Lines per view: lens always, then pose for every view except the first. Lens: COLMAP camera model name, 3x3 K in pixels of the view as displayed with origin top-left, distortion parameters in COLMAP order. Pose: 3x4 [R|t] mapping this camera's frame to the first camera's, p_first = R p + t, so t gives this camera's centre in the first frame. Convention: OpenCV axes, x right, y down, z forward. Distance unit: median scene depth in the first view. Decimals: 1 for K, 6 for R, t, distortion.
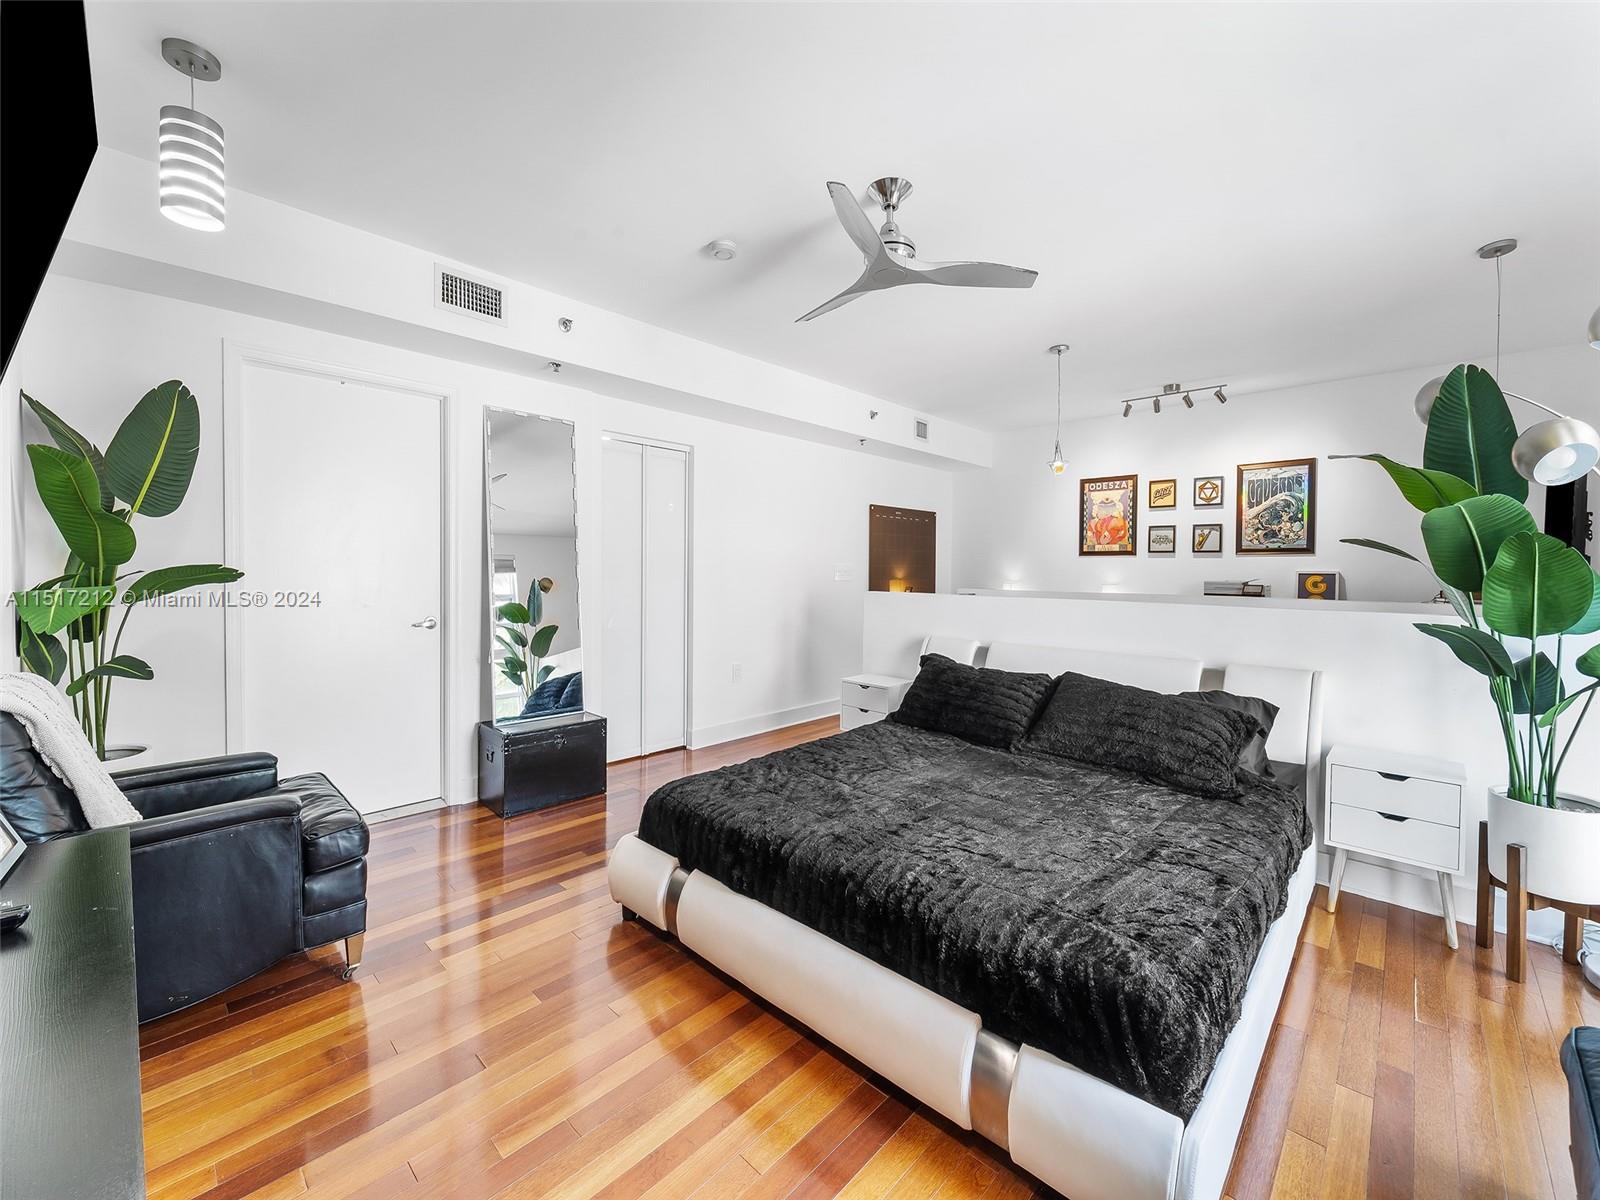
lens RADIAL K [[656.0, 0, 800.5], [0, 656.0, 588.2], [0, 0, 1]] dist [0.000823, -0.000064]
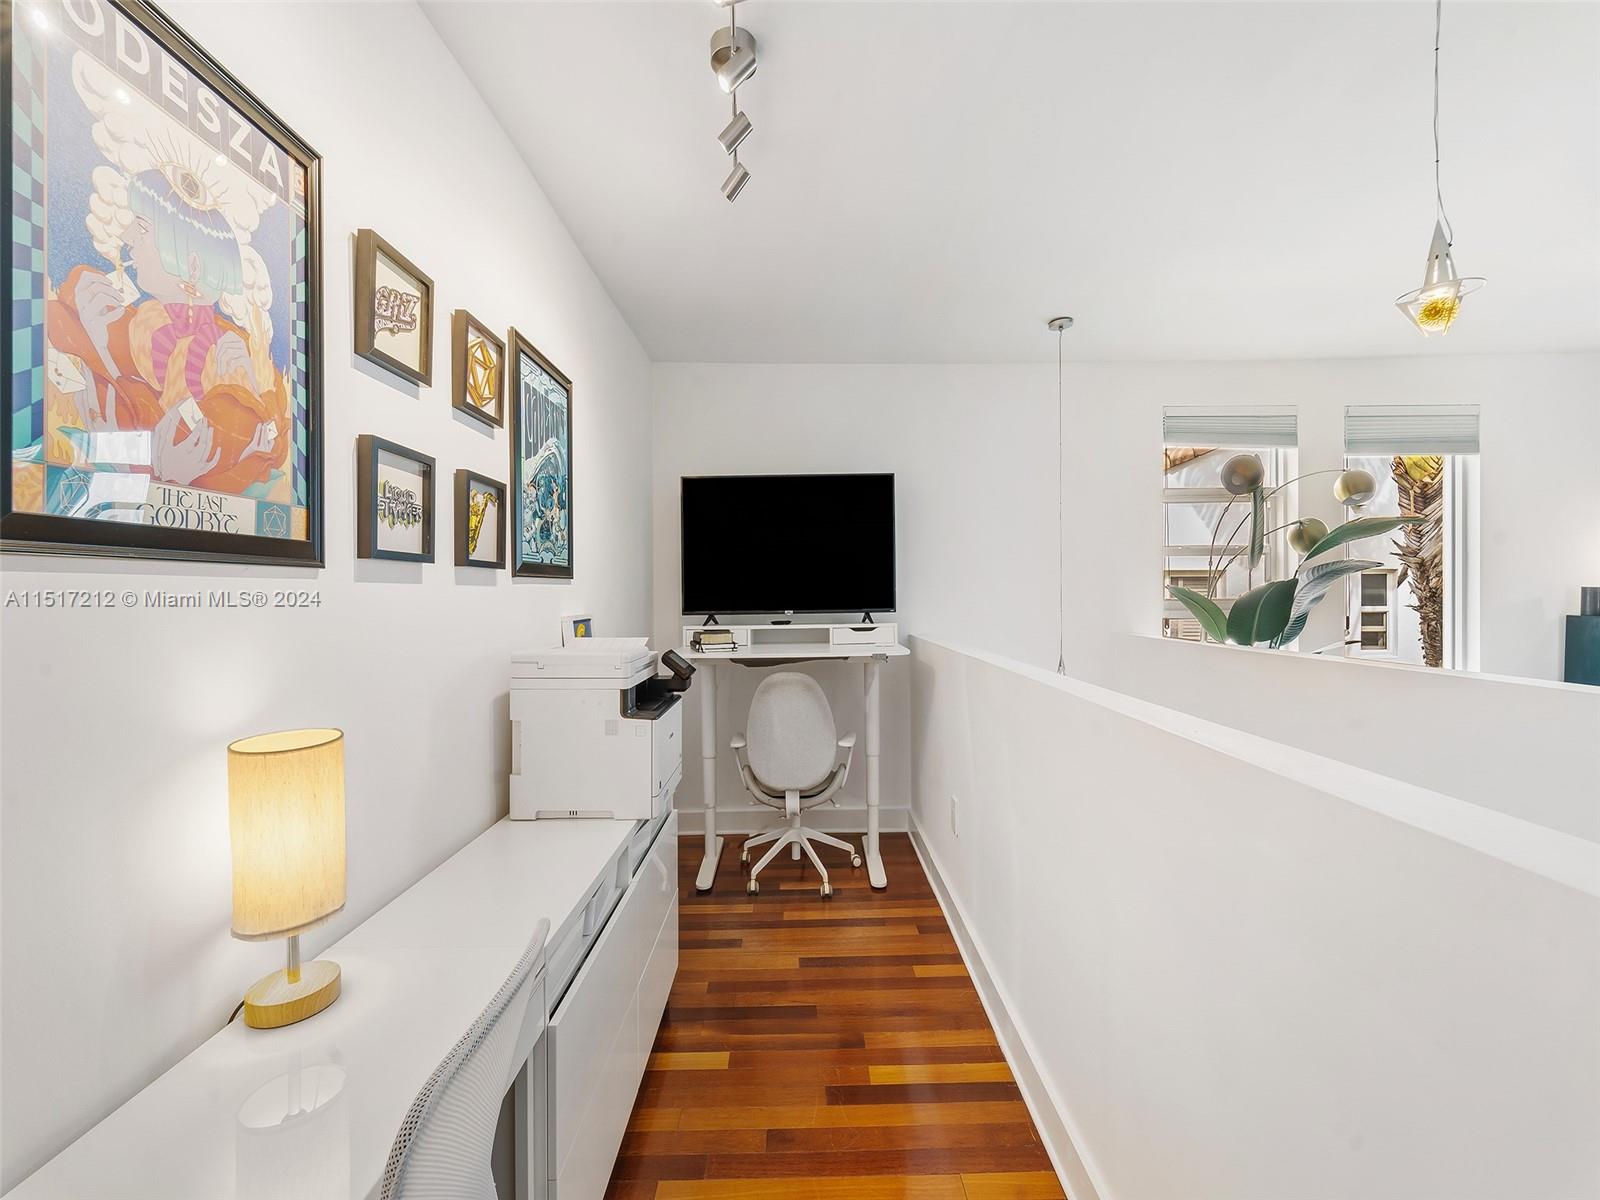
lens RADIAL K [[656.0, 0, 800.5], [0, 656.0, 588.2], [0, 0, 1]] dist [0.000823, -0.000064]
pose [[-0.696807, -0.010702, 0.717179, 0.265419], [0.018214, 0.999302, 0.032609, -0.046544], [-0.717027, 0.035785, -0.696126, 1.025141]]
